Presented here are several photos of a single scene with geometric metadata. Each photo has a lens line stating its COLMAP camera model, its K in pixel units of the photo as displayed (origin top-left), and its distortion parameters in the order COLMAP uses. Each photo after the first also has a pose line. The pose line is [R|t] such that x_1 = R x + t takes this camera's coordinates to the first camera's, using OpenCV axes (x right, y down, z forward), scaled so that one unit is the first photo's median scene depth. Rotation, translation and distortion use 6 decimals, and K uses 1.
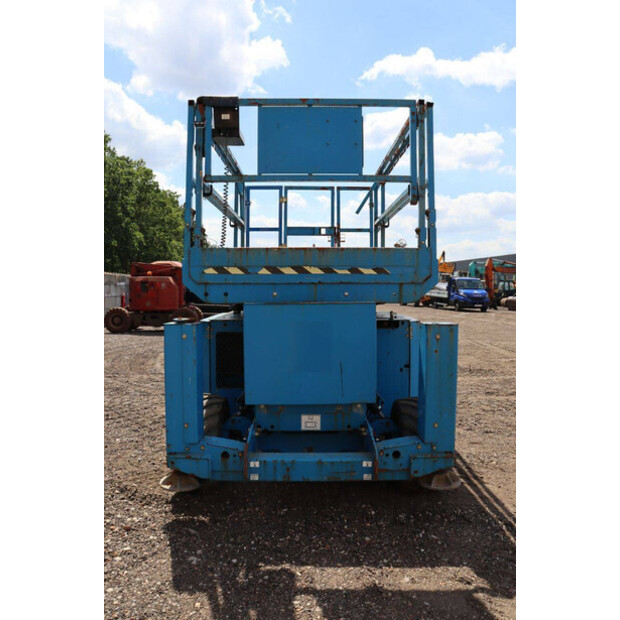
lens RADIAL K [[509.5, 0, 312.0], [0, 509.5, 301.8], [0, 0, 1]] dist [-0.188294, 0.201015]
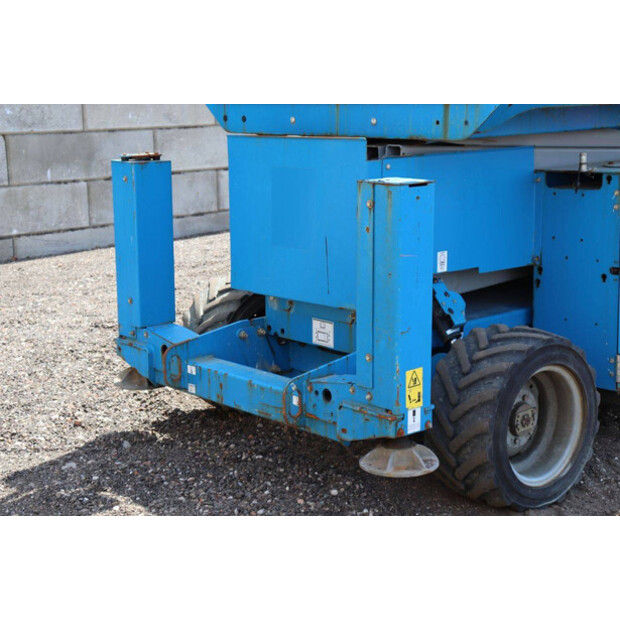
lens RADIAL K [[1142.8, 0, 310.0], [0, 1142.8, 310.0], [0, 0, 1]] dist [0.297849, -0.087019]
pose [[0.659751, 0.136159, -0.739046, 1.161964], [-0.008428, 0.984728, 0.173899, -0.036336], [0.751437, -0.108501, 0.650823, 0.093275]]
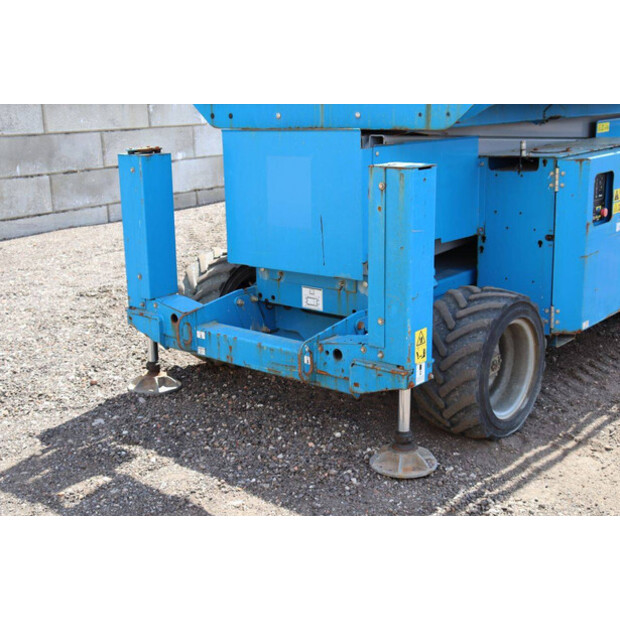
lens RADIAL K [[844.3, 0, 308.2], [0, 844.3, 308.6], [0, 0, 1]] dist [0.087242, 0.068728]
pose [[0.757616, 0.141534, -0.637170, 0.875926], [0.003585, 0.975289, 0.220903, -0.016246], [0.652690, -0.169644, 0.738388, 0.114944]]
